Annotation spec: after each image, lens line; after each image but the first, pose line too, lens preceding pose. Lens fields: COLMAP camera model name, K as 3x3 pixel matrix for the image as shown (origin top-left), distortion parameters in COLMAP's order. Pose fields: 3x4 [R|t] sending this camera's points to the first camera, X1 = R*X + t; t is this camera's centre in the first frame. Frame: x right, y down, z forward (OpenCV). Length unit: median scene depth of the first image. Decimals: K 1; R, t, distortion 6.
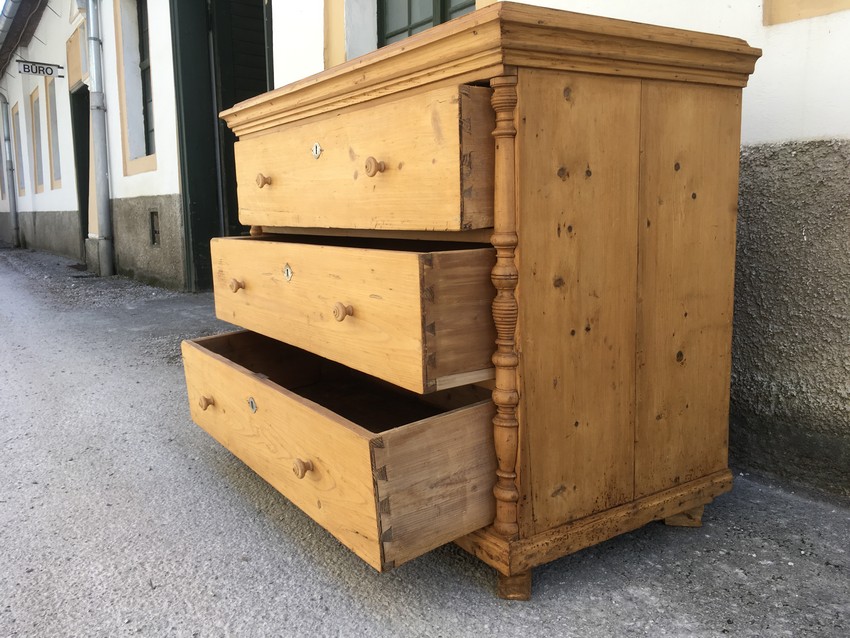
lens RADIAL K [[729.3, 0, 425.0], [0, 729.3, 319.0], [0, 0, 1]] dist [0.069599, -0.120704]
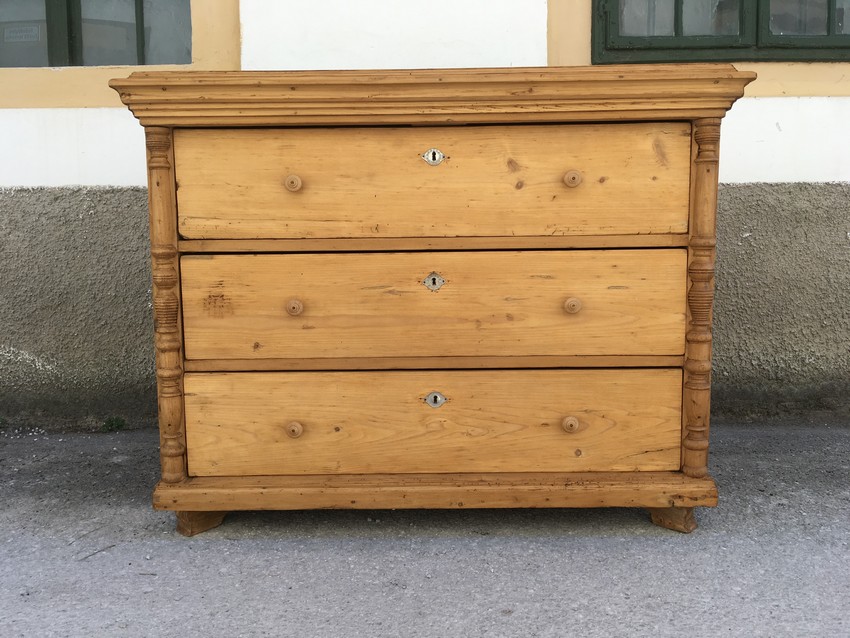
lens RADIAL K [[729.3, 0, 425.0], [0, 729.3, 319.0], [0, 0, 1]] dist [0.069599, -0.120704]
pose [[0.554975, -0.075064, 0.828473, -1.173049], [0.122948, 0.992384, 0.007555, -0.042387], [-0.822731, 0.097667, 0.559977, 0.651321]]
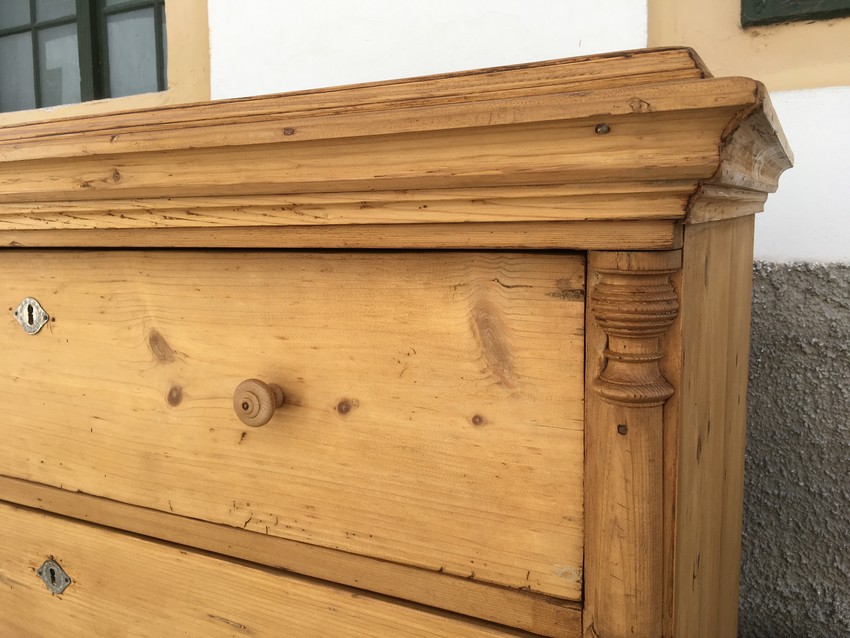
lens RADIAL K [[738.4, 0, 429.0], [0, 738.4, 317.4], [0, 0, 1]] dist [0.066307, -0.106453]
pose [[0.871220, -0.058302, 0.487419, -0.151836], [0.071643, 0.997392, -0.008754, -0.270964], [-0.485638, 0.042547, 0.873124, 0.659634]]
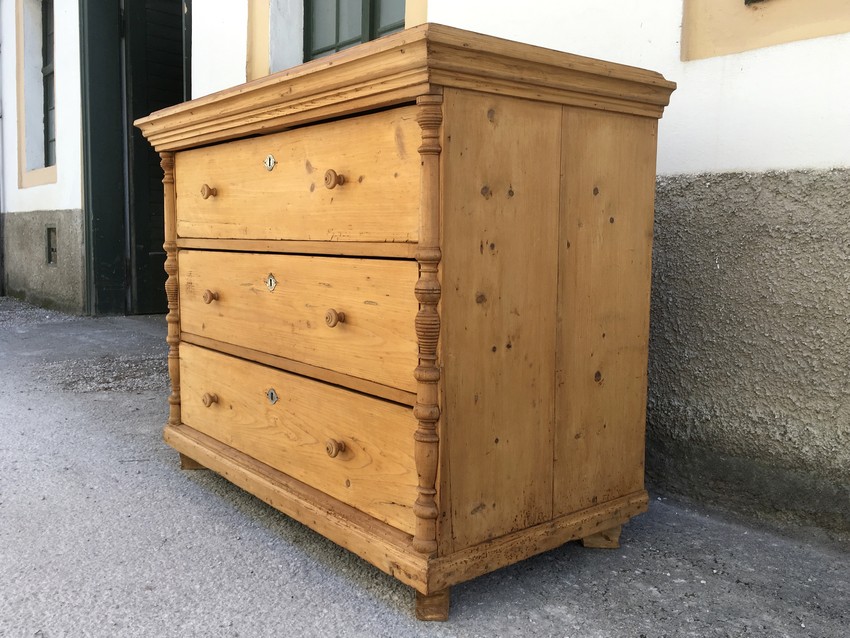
lens RADIAL K [[768.7, 0, 424.3], [0, 768.7, 315.5], [0, 0, 1]] dist [0.074175, -0.124315]
pose [[0.994849, 0.021324, 0.099101, -0.000043], [-0.016640, 0.998716, -0.047857, 0.024677], [-0.099994, 0.045961, 0.993926, -0.048600]]
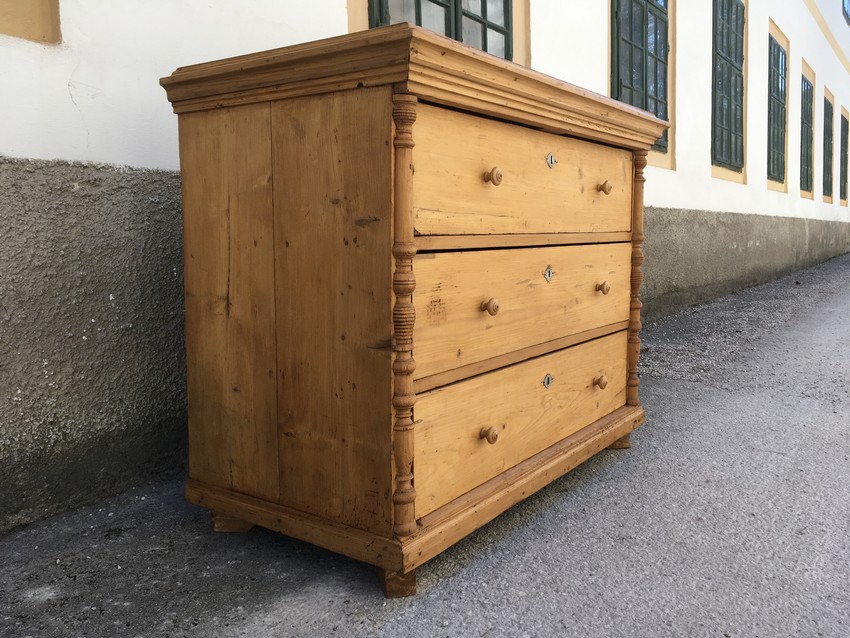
lens RADIAL K [[729.3, 0, 425.0], [0, 729.3, 319.0], [0, 0, 1]] dist [0.069599, -0.120704]
pose [[-0.363537, -0.085129, 0.927682, -1.323070], [0.155967, 0.976198, 0.150701, -0.253046], [-0.918431, 0.199473, -0.341607, 2.020418]]
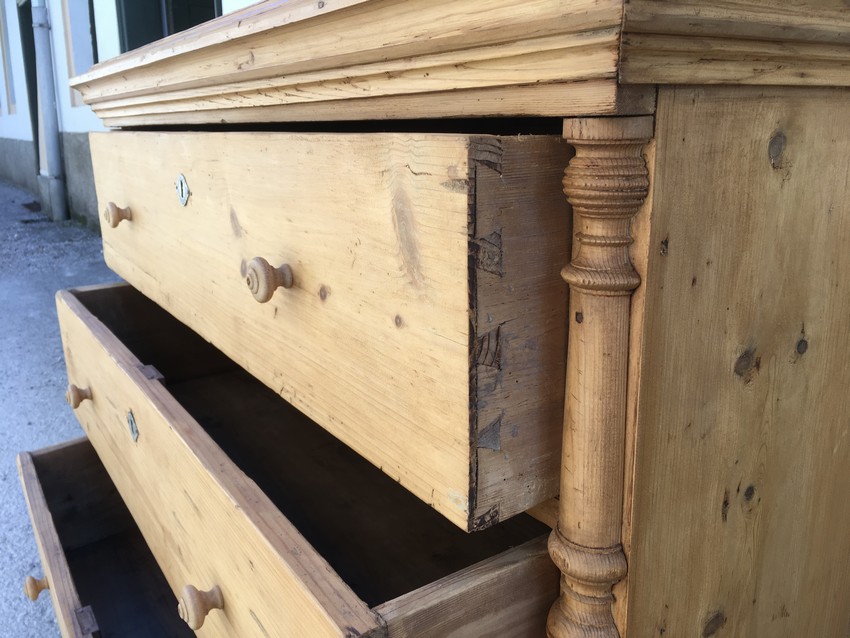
lens RADIAL K [[729.3, 0, 425.0], [0, 729.3, 319.0], [0, 0, 1]] dist [0.069599, -0.120704]
pose [[0.999962, 0.005685, 0.006571, 0.022479], [-0.006375, 0.993895, 0.110144, -0.249269], [-0.005905, -0.110182, 0.993894, 0.605696]]
